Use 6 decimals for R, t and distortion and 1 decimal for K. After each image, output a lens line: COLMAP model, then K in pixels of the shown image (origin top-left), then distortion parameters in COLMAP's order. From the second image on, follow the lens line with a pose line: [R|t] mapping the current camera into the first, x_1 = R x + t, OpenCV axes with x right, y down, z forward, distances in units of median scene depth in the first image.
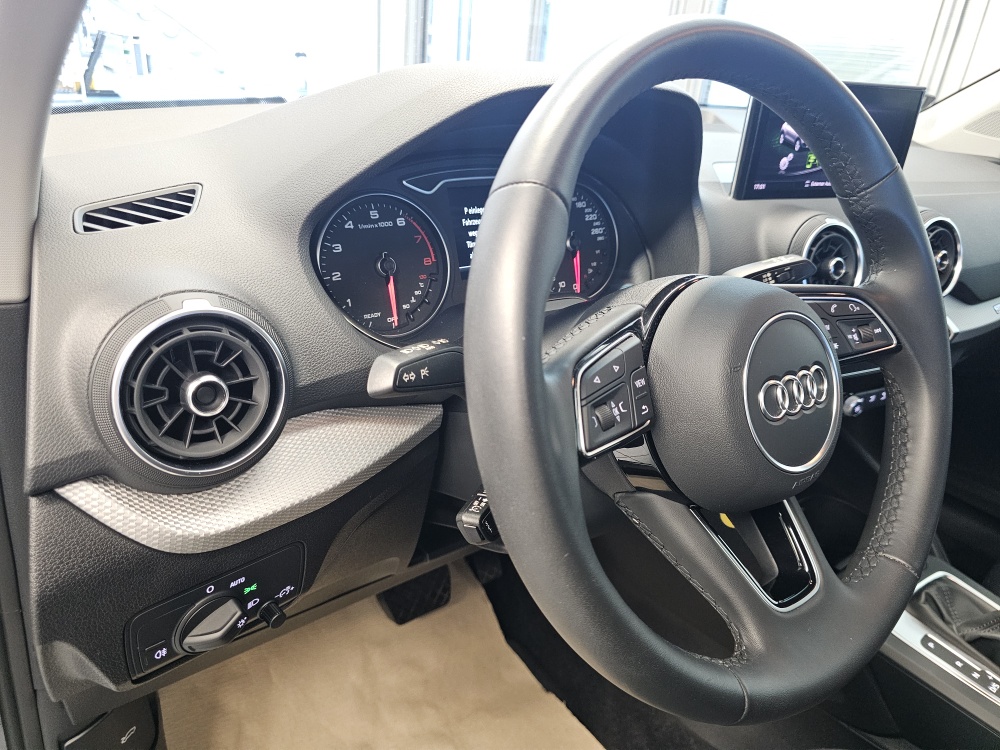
lens RADIAL K [[685.2, 0, 495.2], [0, 685.2, 363.7], [0, 0, 1]] dist [0.050838, -0.131882]
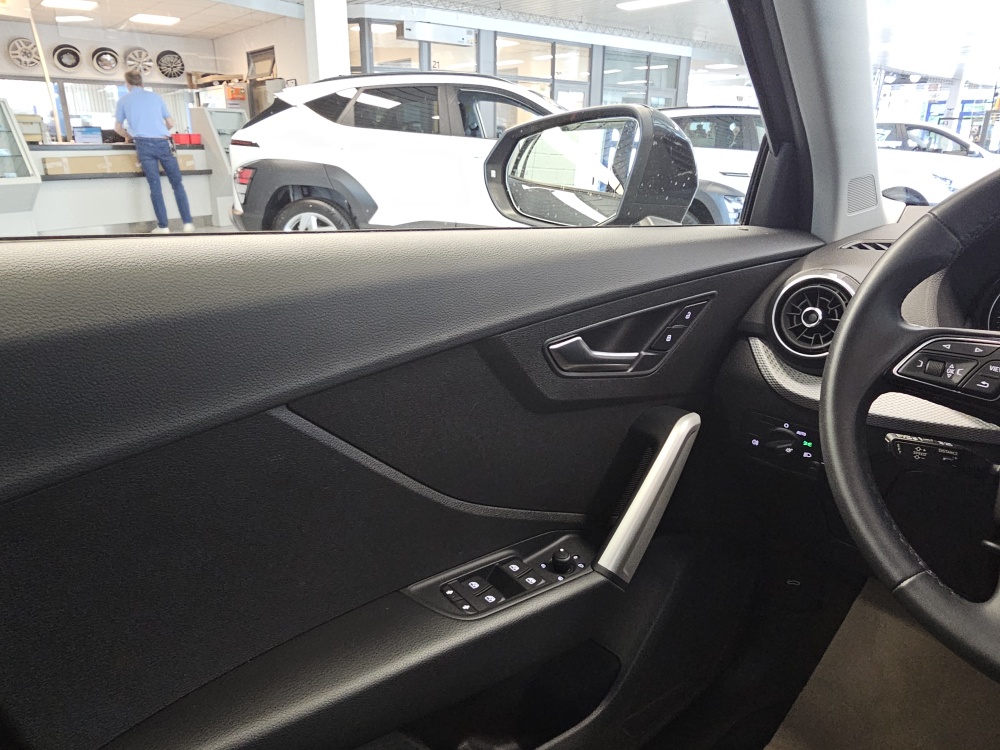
lens RADIAL K [[683.1, 0, 493.3], [0, 683.1, 364.0], [0, 0, 1]] dist [0.001601, -0.006230]
pose [[0.081784, 0.233381, -0.968940, 0.932076], [-0.421904, 0.888897, 0.178491, 0.128755], [0.902944, 0.394201, 0.171162, -0.087008]]
